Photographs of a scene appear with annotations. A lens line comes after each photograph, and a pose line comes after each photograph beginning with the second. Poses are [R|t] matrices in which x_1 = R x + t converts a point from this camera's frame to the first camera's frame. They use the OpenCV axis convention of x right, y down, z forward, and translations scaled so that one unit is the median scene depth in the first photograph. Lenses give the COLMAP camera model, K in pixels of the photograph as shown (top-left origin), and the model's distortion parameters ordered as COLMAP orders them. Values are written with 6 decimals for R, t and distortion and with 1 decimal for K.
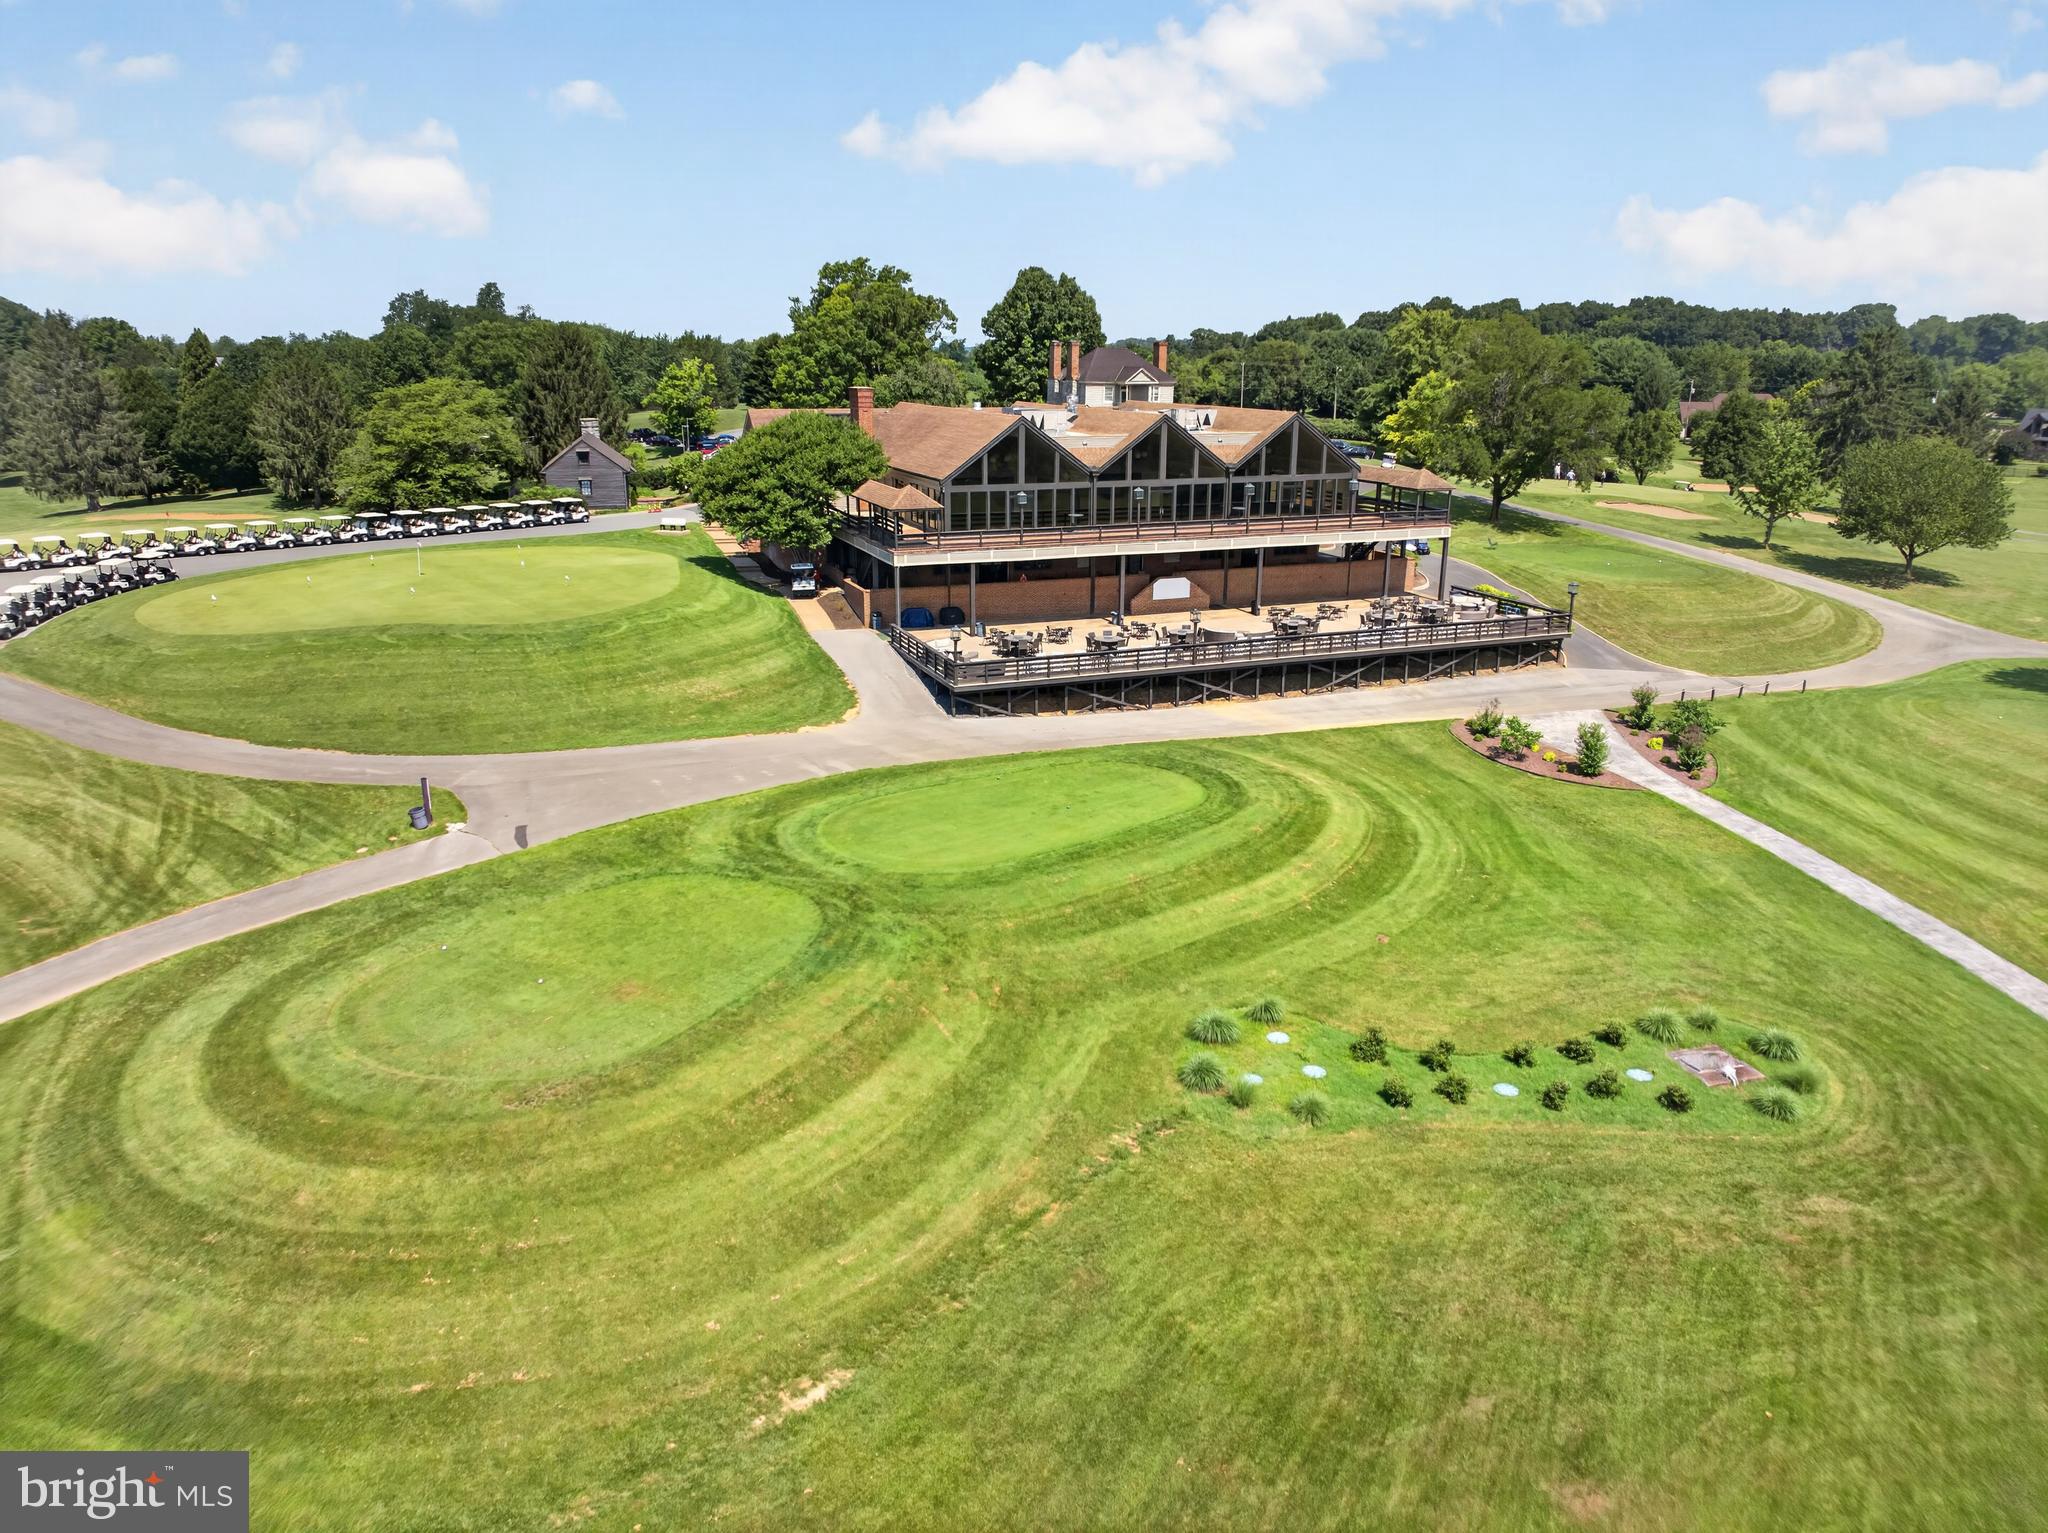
lens RADIAL K [[1397.5, 0, 1029.6], [0, 1397.5, 763.1], [0, 0, 1]] dist [-0.002501, -0.001525]
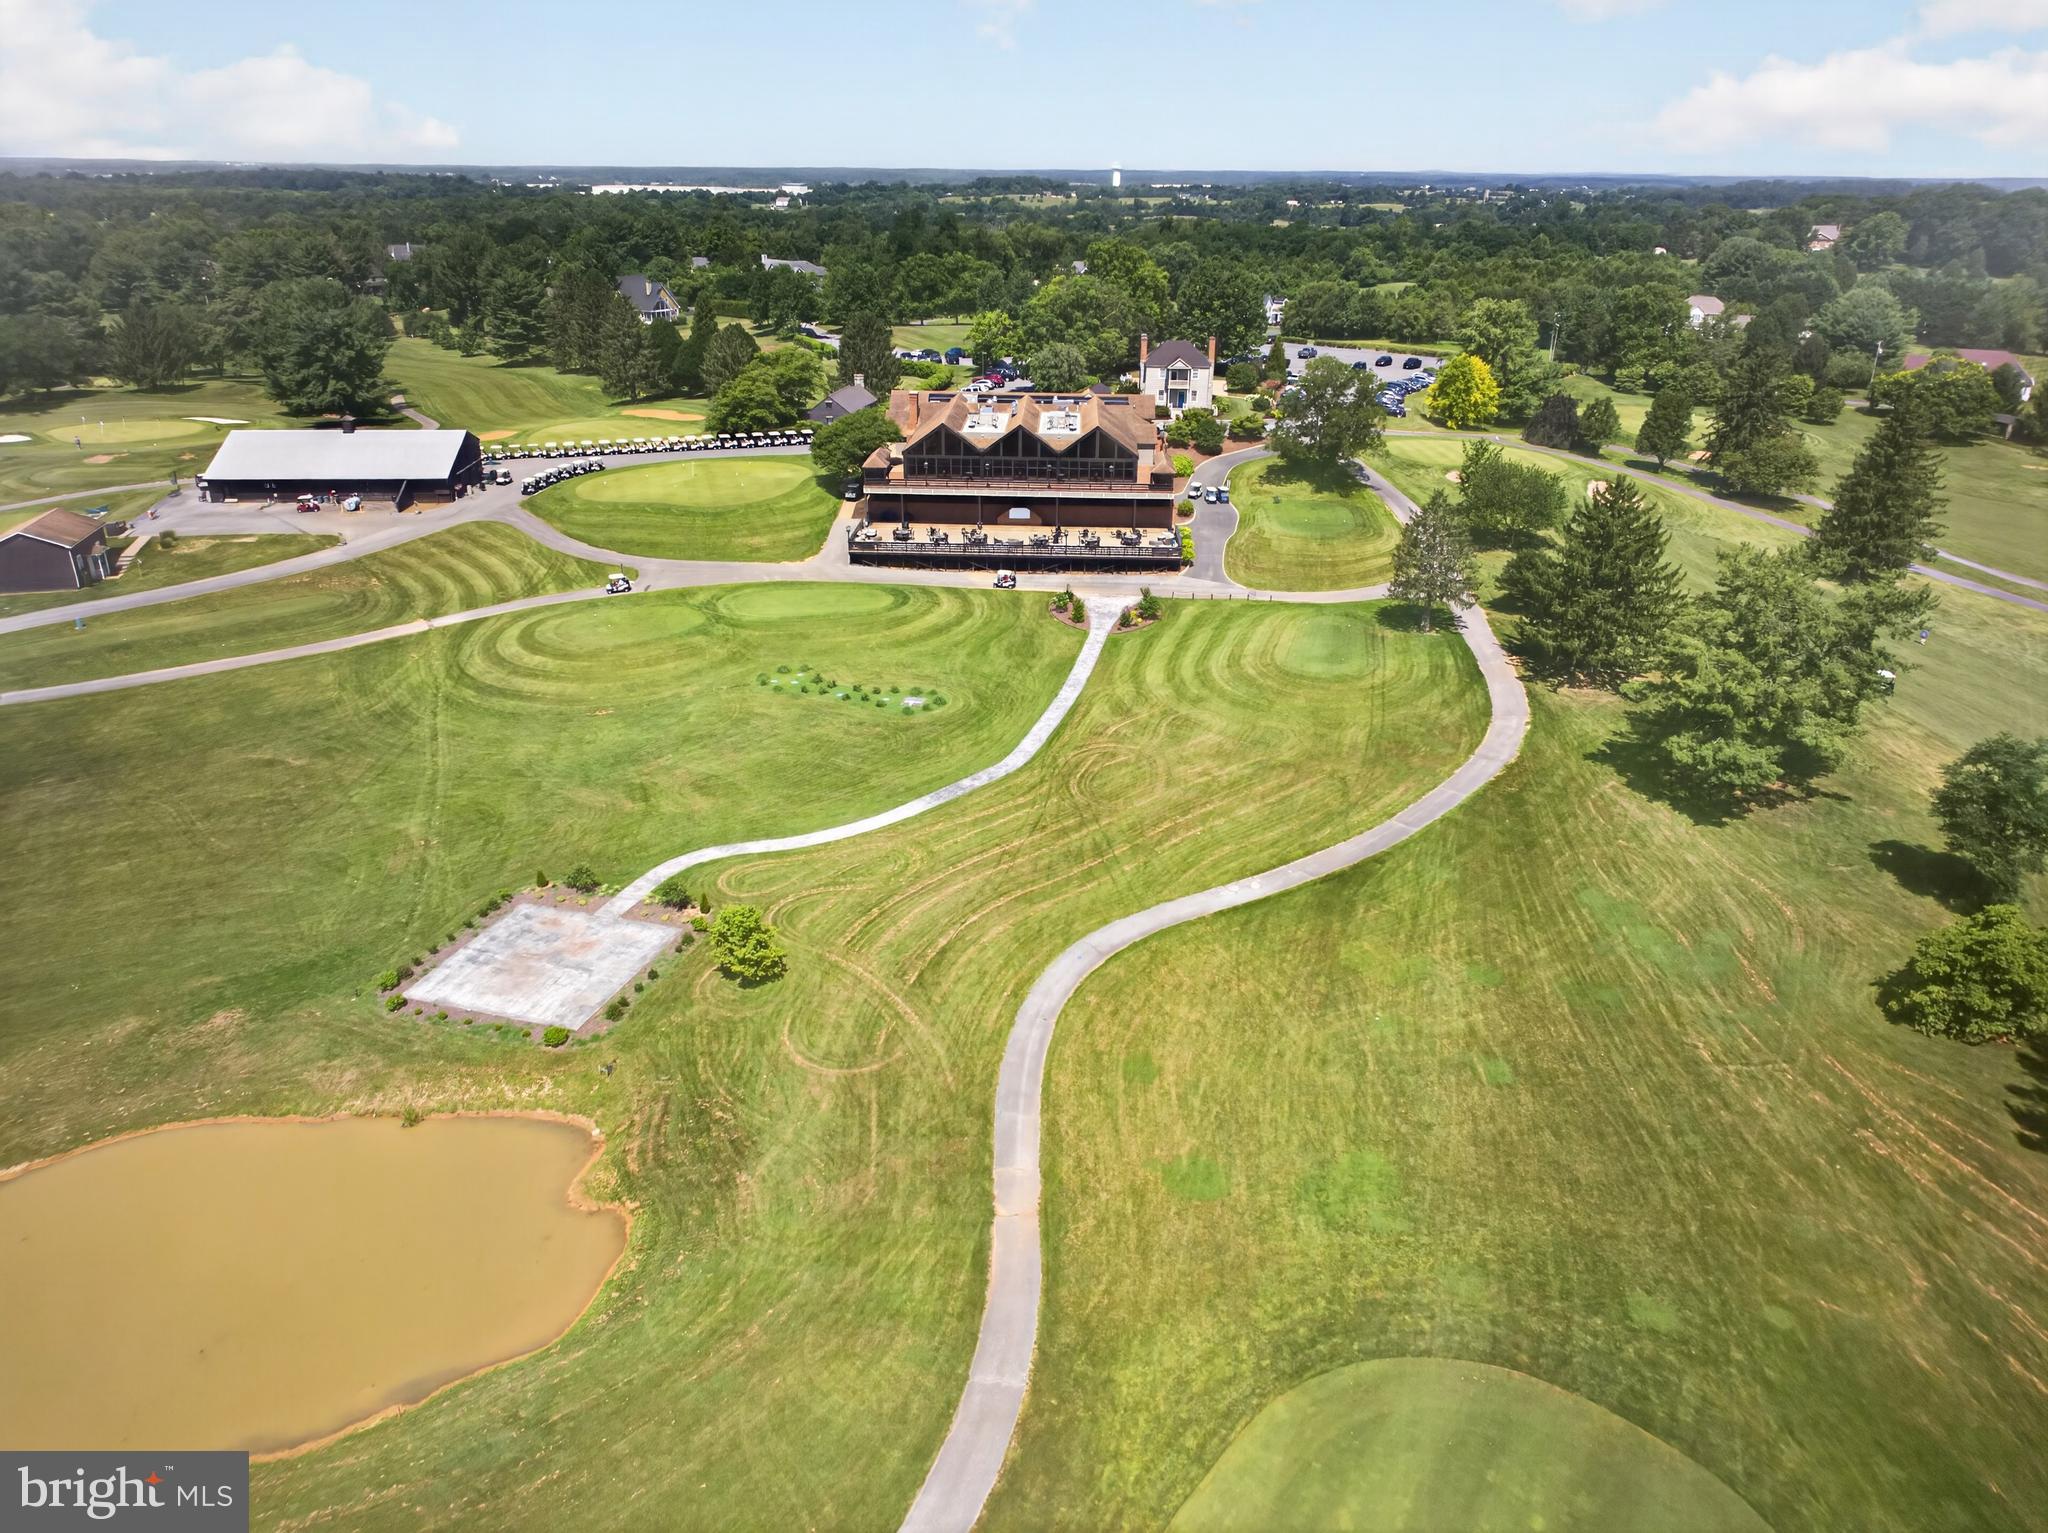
lens RADIAL K [[1397.5, 0, 1023.5], [0, 1397.5, 780.1], [0, 0, 1]] dist [-0.002501, -0.001525]
pose [[0.912510, 0.167160, -0.373340, 0.949374], [-0.119893, 0.981904, 0.146598, -0.047080], [0.391089, -0.089012, 0.916038, -0.875918]]
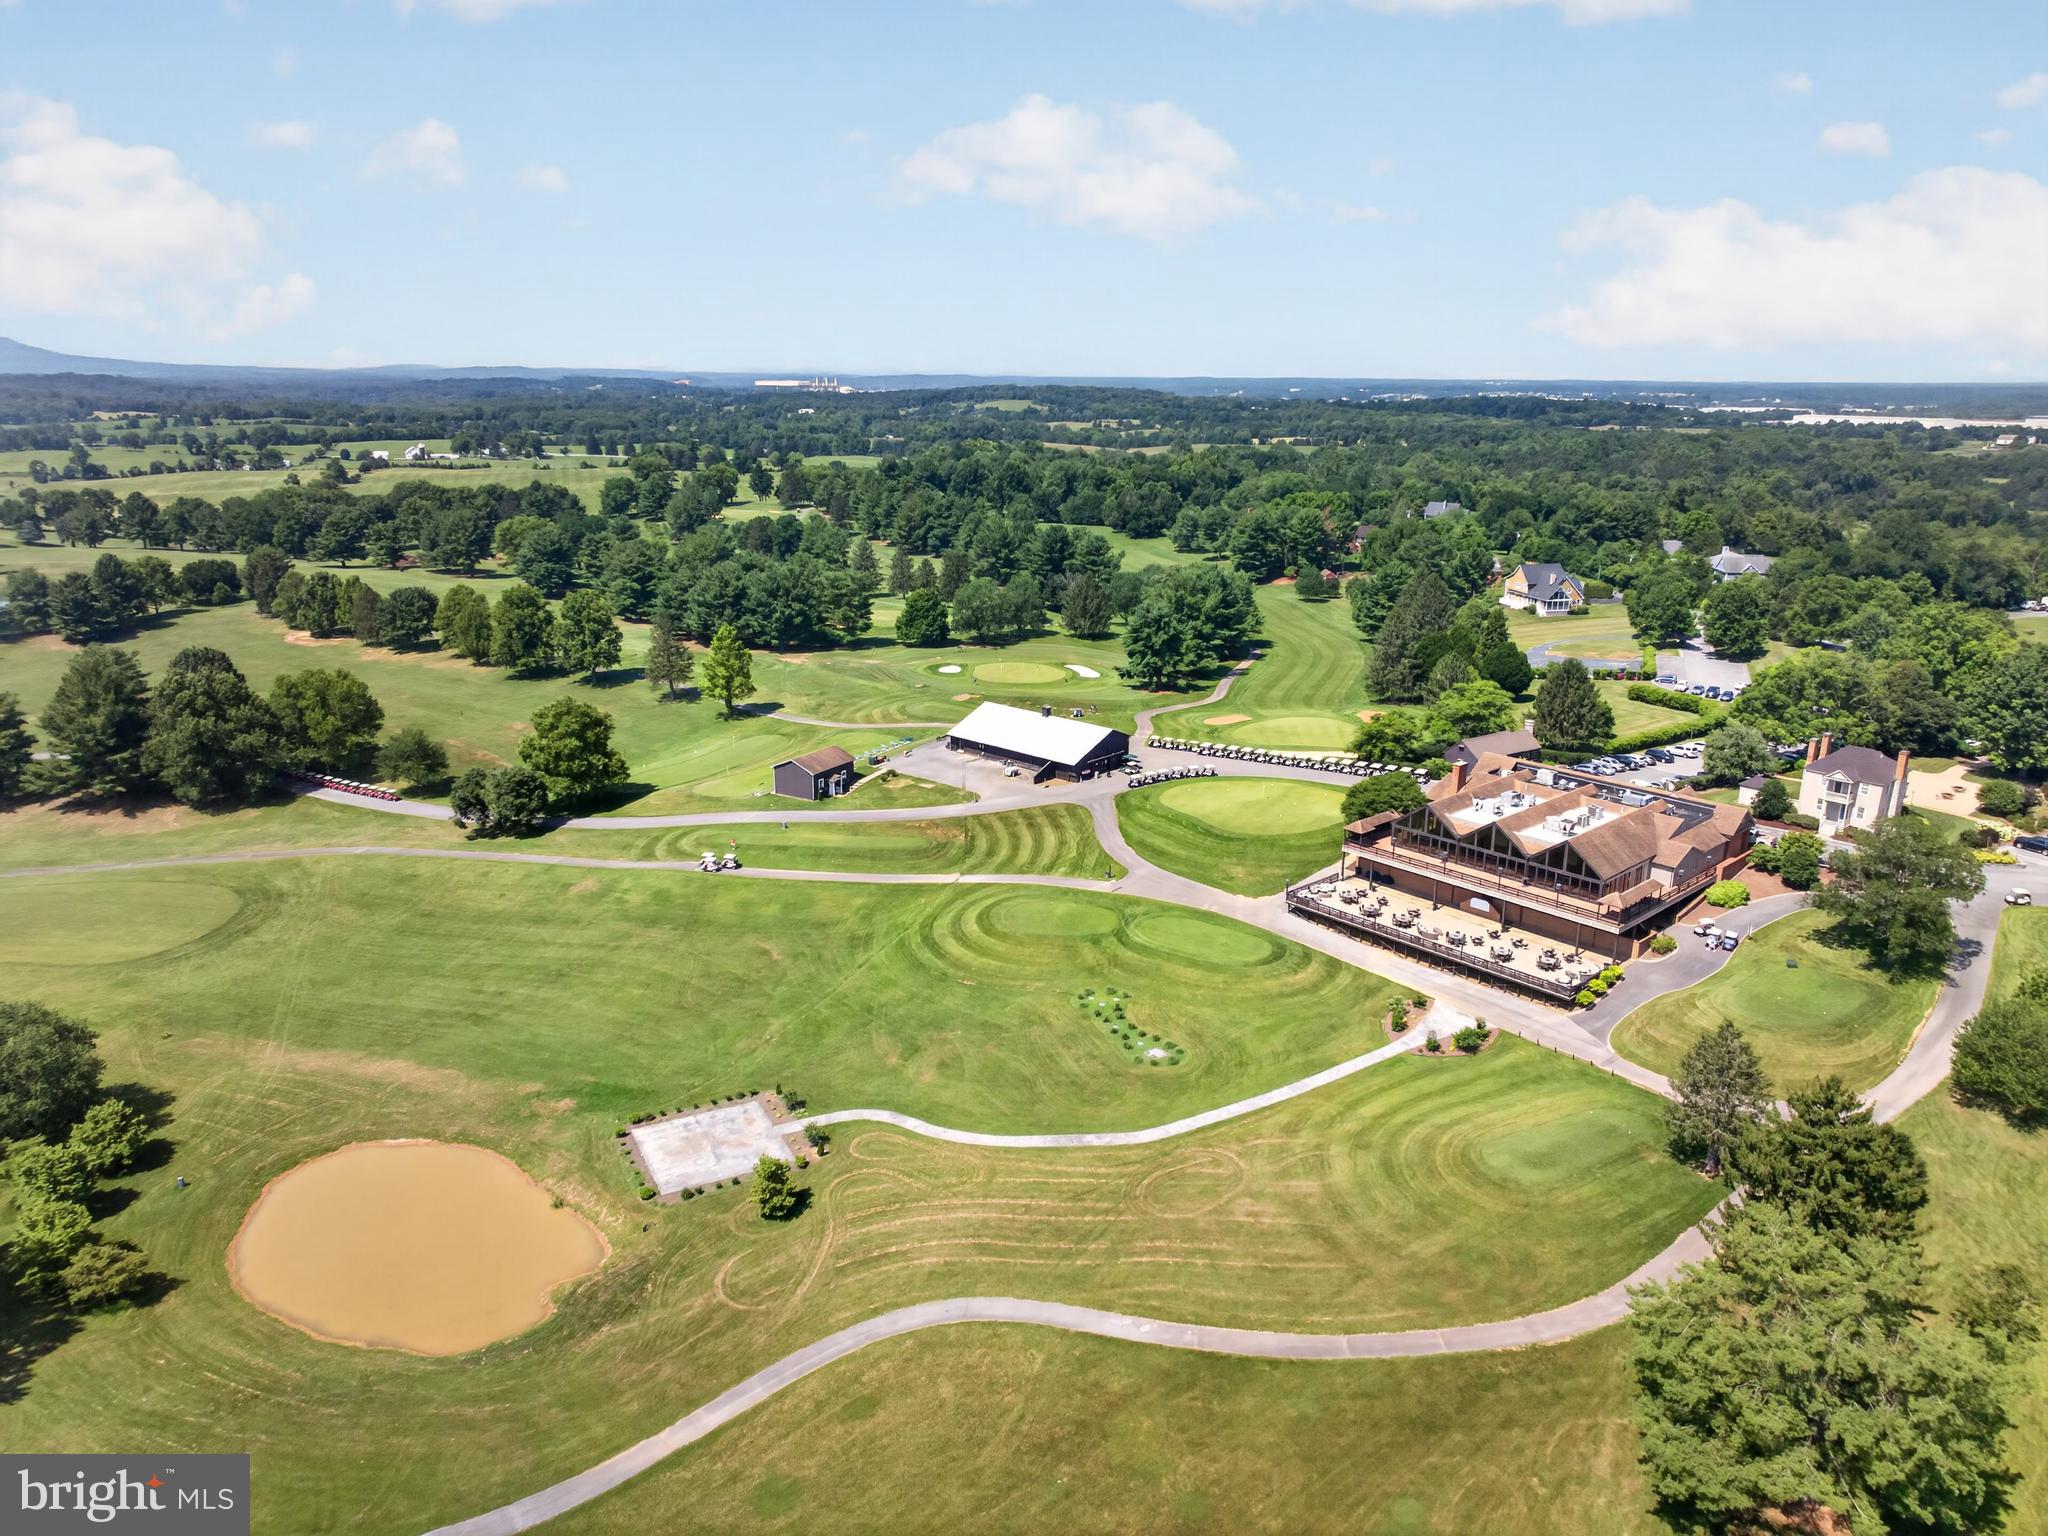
lens RADIAL K [[1397.5, 0, 1004.8], [0, 1397.5, 728.8], [0, 0, 1]] dist [-0.002501, -0.001525]
pose [[0.328089, 0.226449, -0.917103, 1.720090], [-0.264896, 0.953945, 0.140780, -0.485489], [0.906746, 0.196749, 0.372965, -0.417221]]
